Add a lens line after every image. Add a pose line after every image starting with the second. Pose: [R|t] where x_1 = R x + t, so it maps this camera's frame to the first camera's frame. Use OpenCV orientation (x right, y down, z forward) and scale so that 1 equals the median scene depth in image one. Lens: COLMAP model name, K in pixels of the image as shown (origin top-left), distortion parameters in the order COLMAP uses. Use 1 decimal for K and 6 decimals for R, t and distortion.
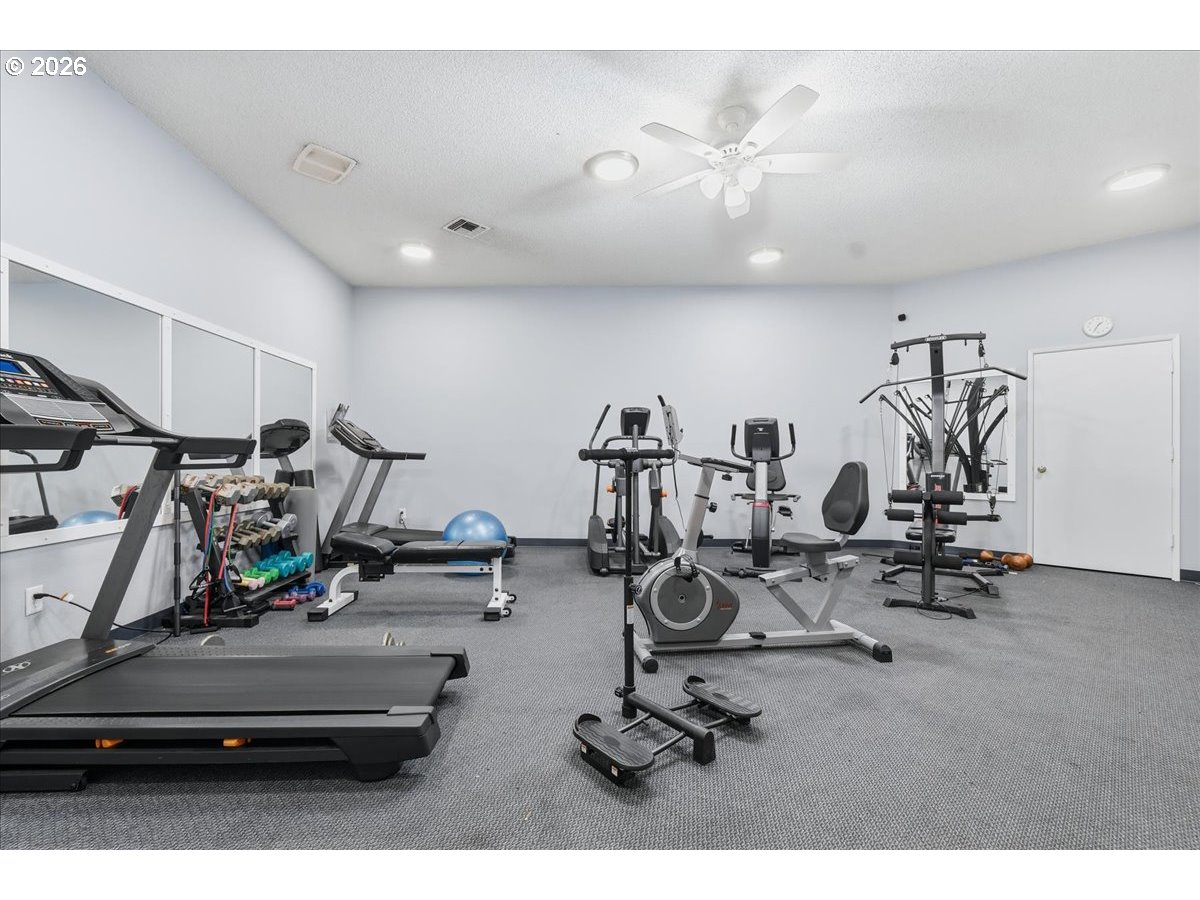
lens RADIAL K [[523.9, 0, 598.9], [0, 523.9, 454.8], [0, 0, 1]] dist [0.002681, -0.000874]
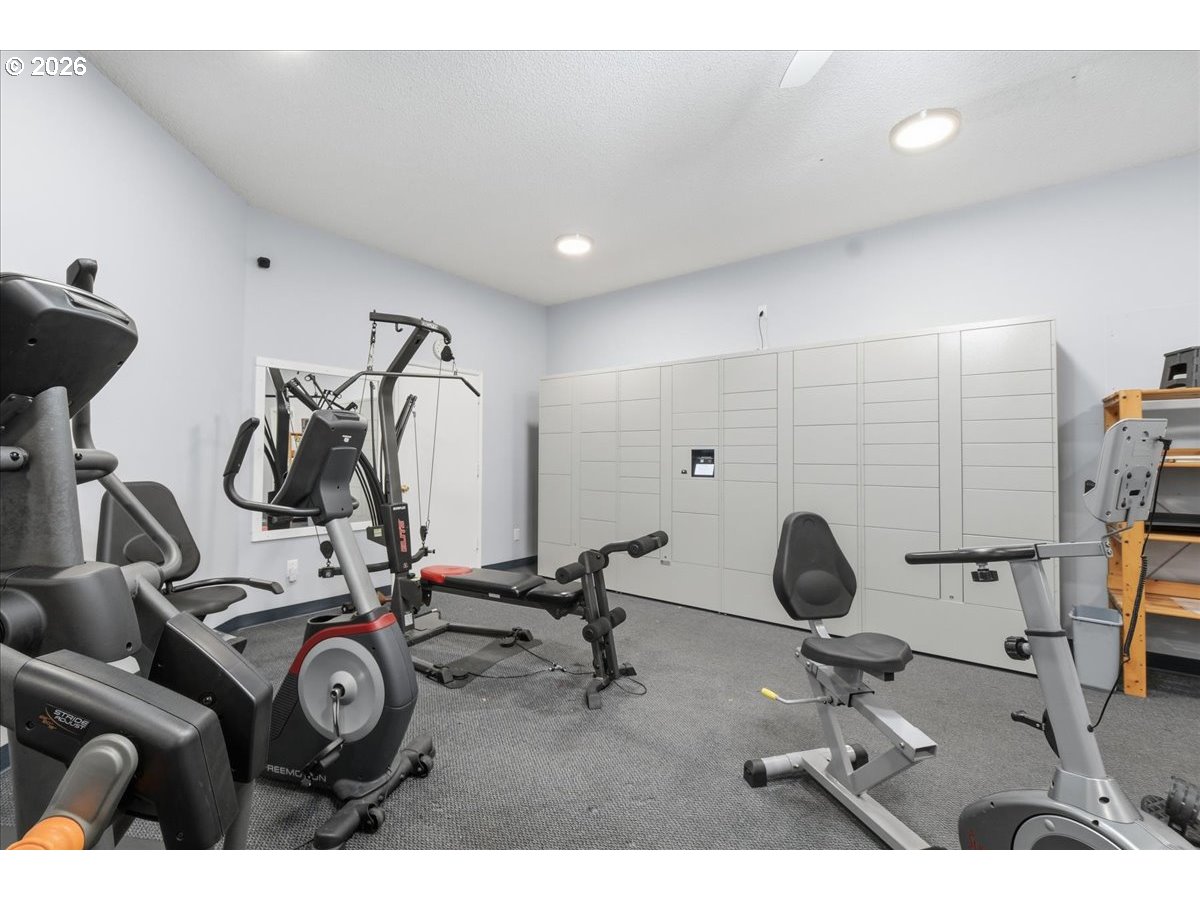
lens RADIAL K [[523.9, 0, 598.9], [0, 523.9, 454.8], [0, 0, 1]] dist [0.002681, -0.000874]
pose [[-0.072863, 0.005748, 0.997325, -0.114299], [-0.010152, 0.999927, -0.006504, -0.033250], [-0.997290, -0.010598, -0.072799, 0.786906]]
